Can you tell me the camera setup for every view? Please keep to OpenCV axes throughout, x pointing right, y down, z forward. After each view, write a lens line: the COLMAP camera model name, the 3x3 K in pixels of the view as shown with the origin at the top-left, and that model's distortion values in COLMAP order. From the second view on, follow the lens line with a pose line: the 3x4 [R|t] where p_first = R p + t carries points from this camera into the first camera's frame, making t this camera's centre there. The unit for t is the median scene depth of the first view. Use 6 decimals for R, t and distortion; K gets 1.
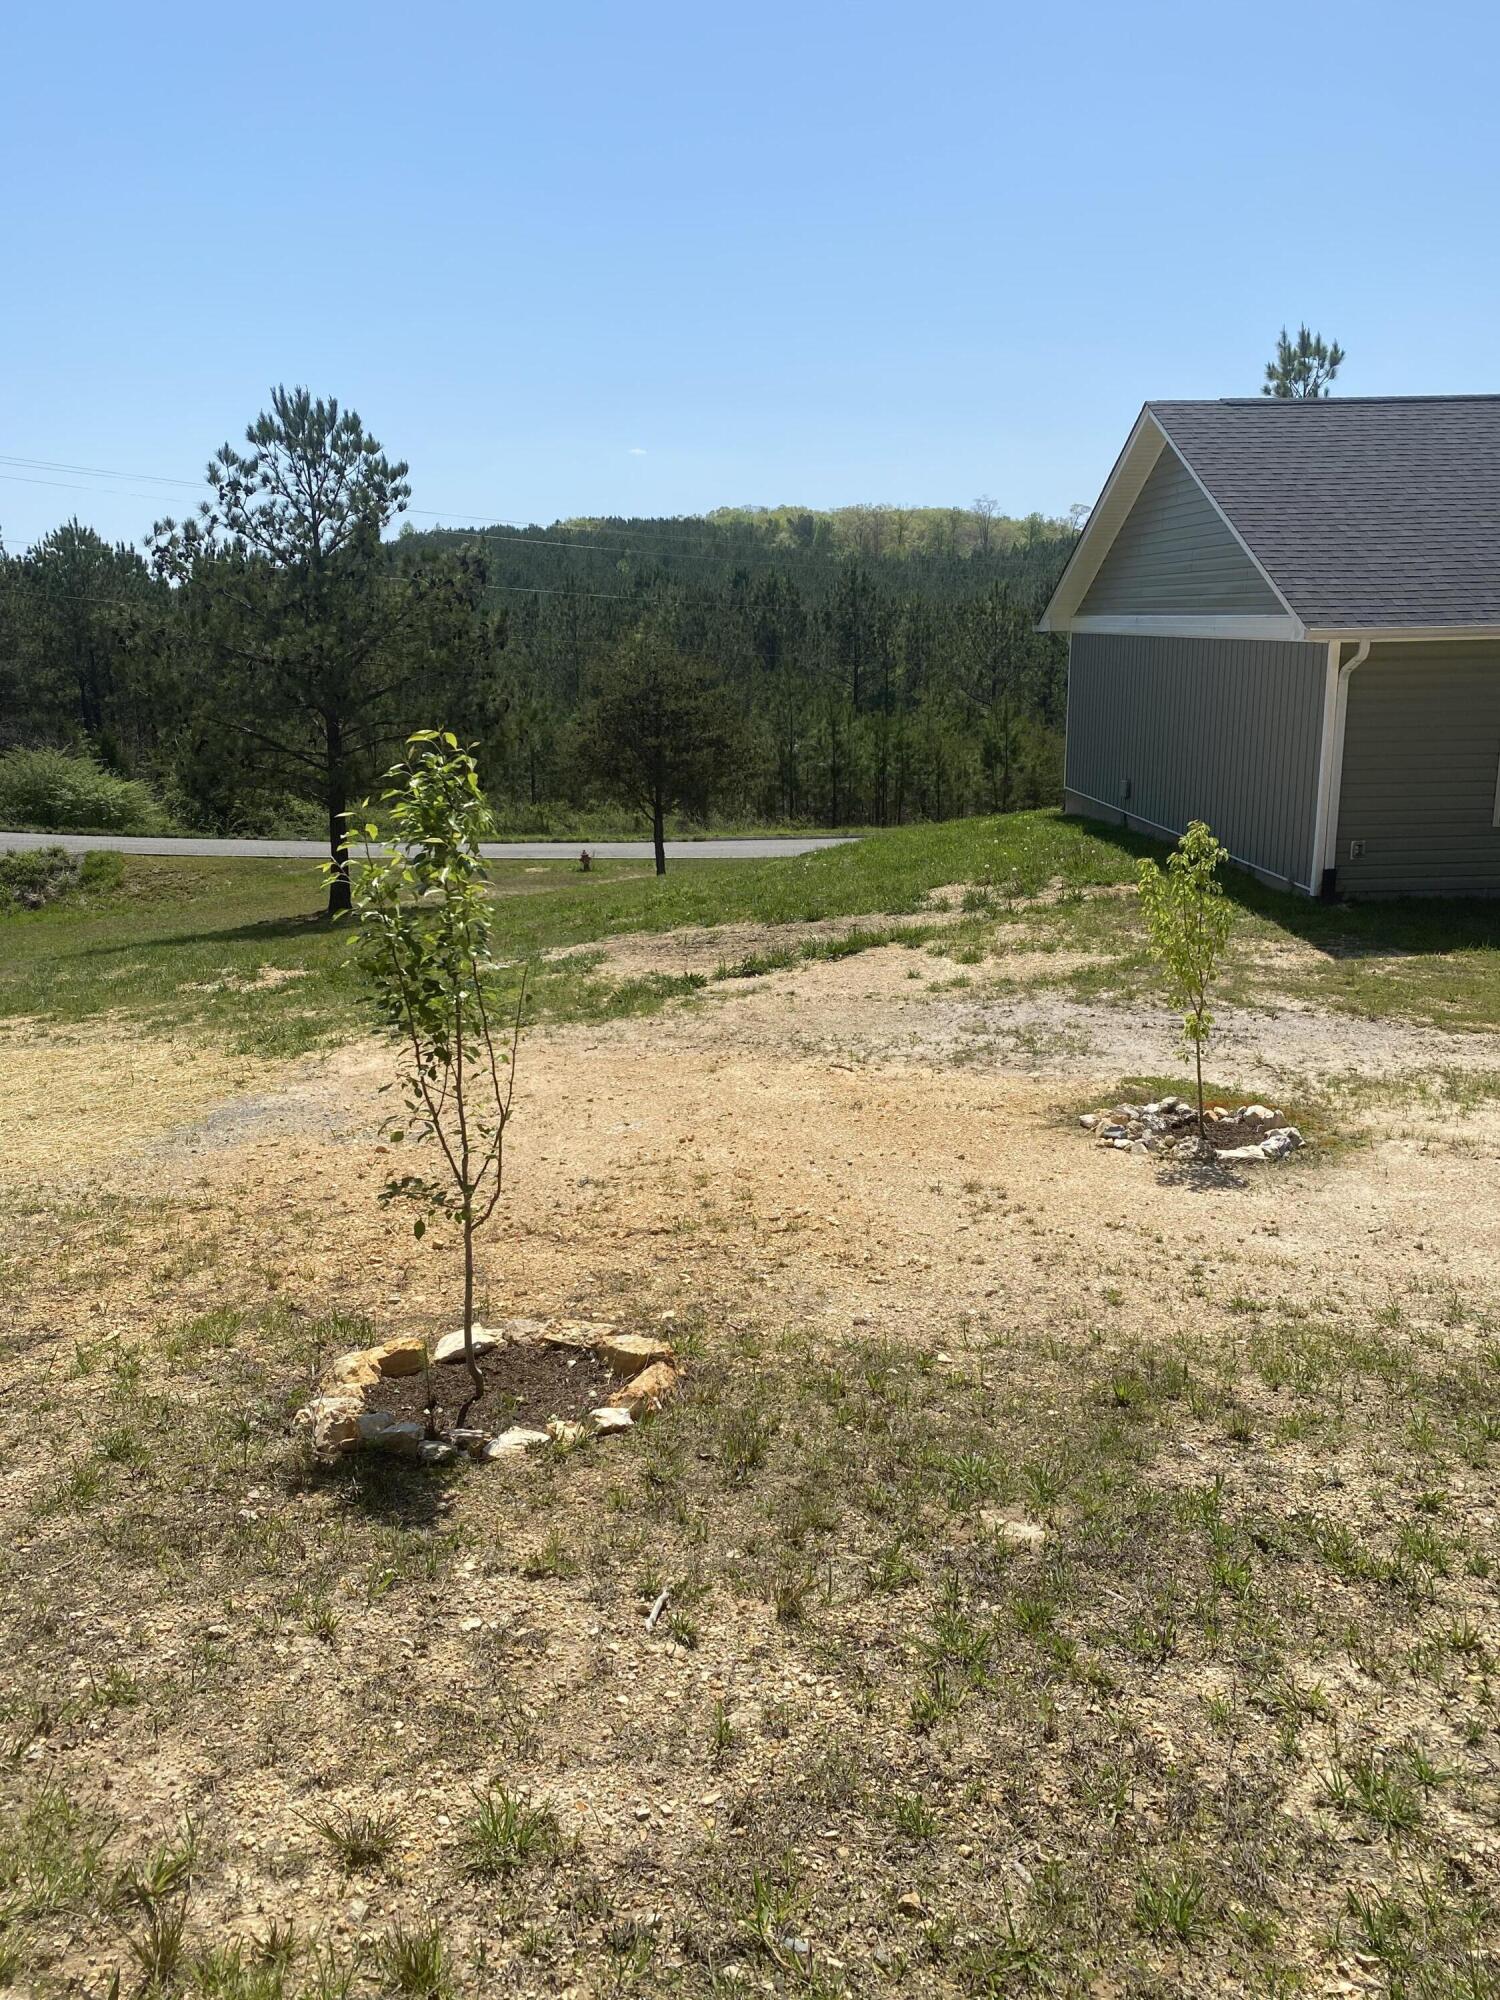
lens RADIAL K [[1519.4, 0, 713.7], [0, 1519.4, 979.2], [0, 0, 1]] dist [0.039018, -0.032592]
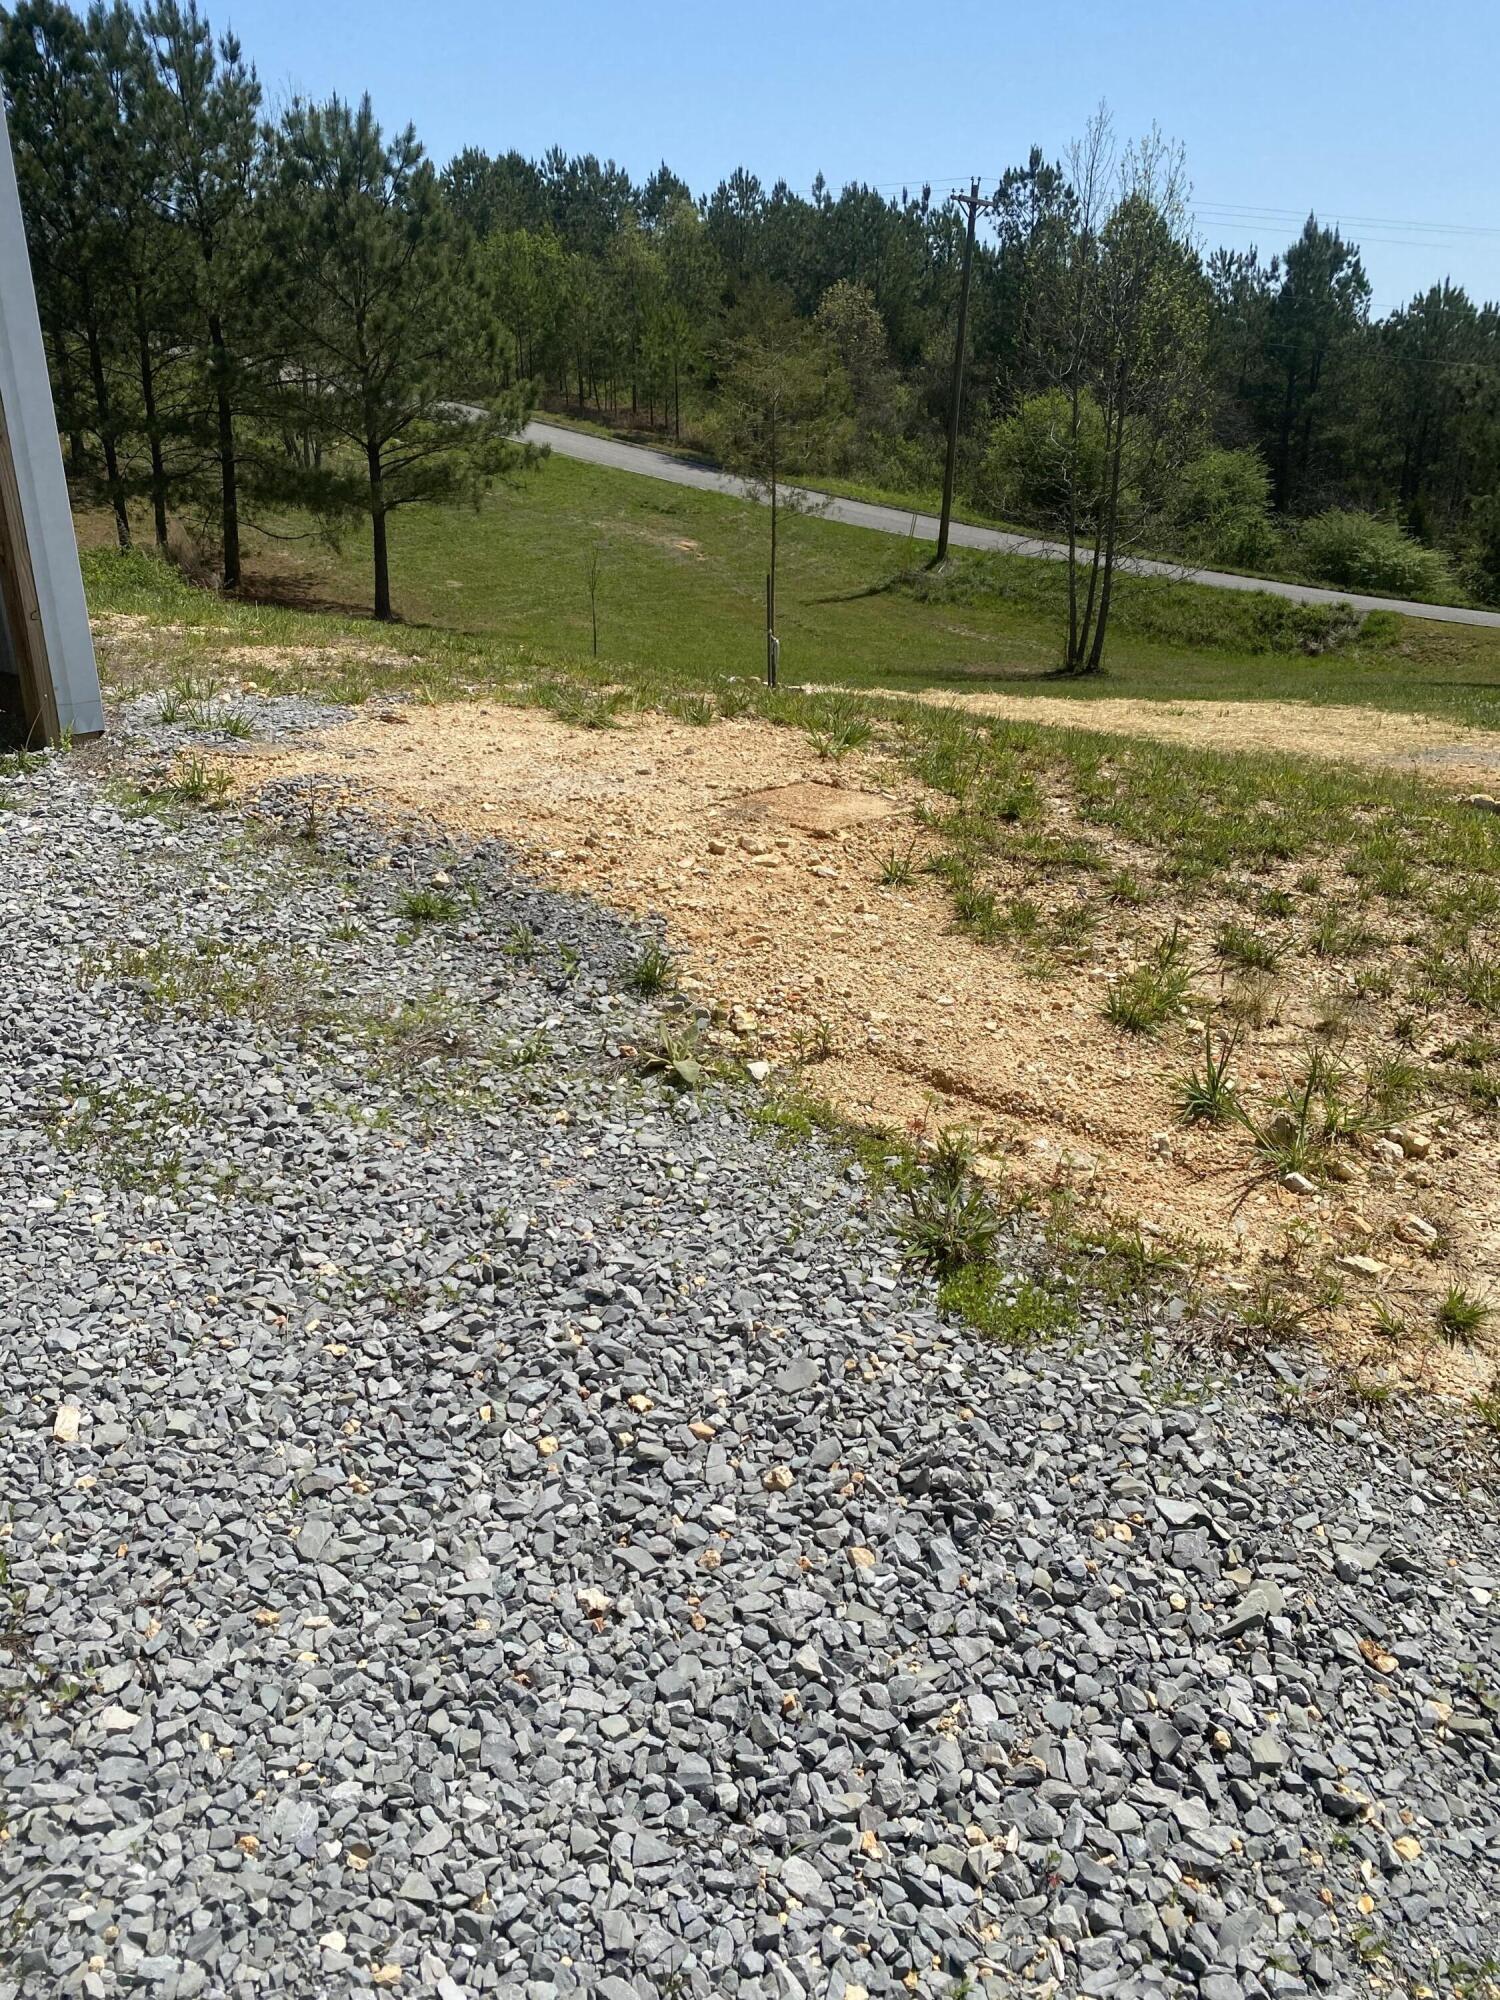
lens RADIAL K [[1519.4, 0, 731.5], [0, 1519.4, 994.5], [0, 0, 1]] dist [0.039018, -0.032592]
pose [[0.711192, 0.271933, -0.648274, 0.061544], [-0.174909, 0.961604, 0.211481, 0.042370], [0.680891, -0.037014, 0.731448, -0.156351]]
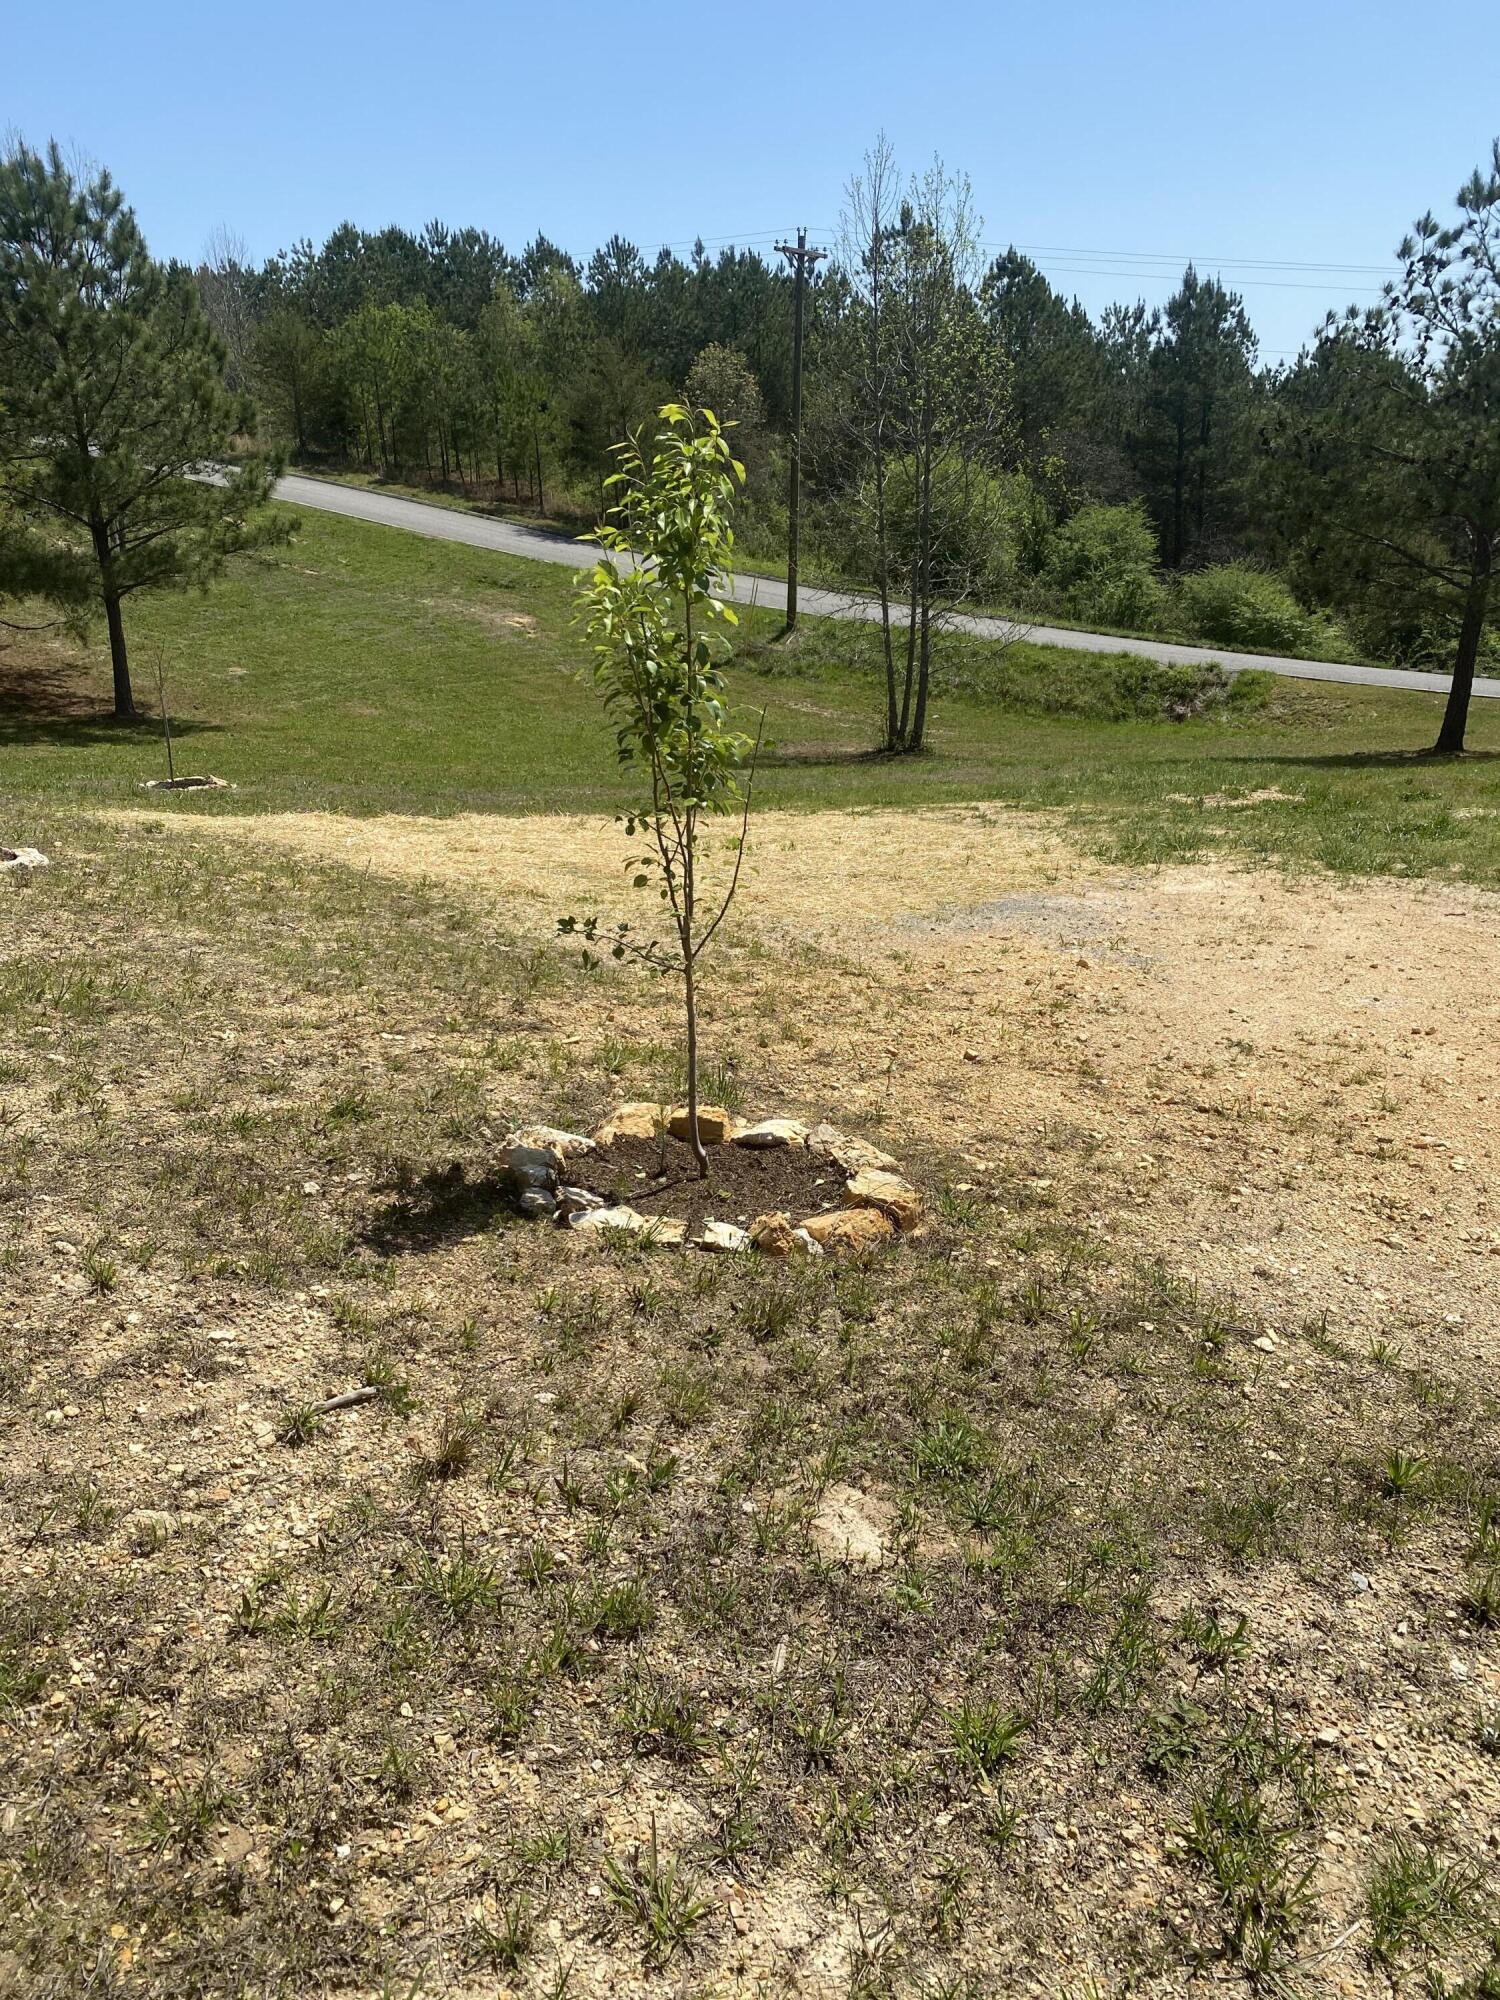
lens RADIAL K [[1519.4, 0, 751.5], [0, 1519.4, 981.2], [0, 0, 1]] dist [0.039018, -0.032592]
pose [[0.732345, 0.214739, -0.646188, 0.067670], [-0.144077, 0.976353, 0.161171, 0.001270], [0.665517, -0.024932, 0.745966, 0.055427]]
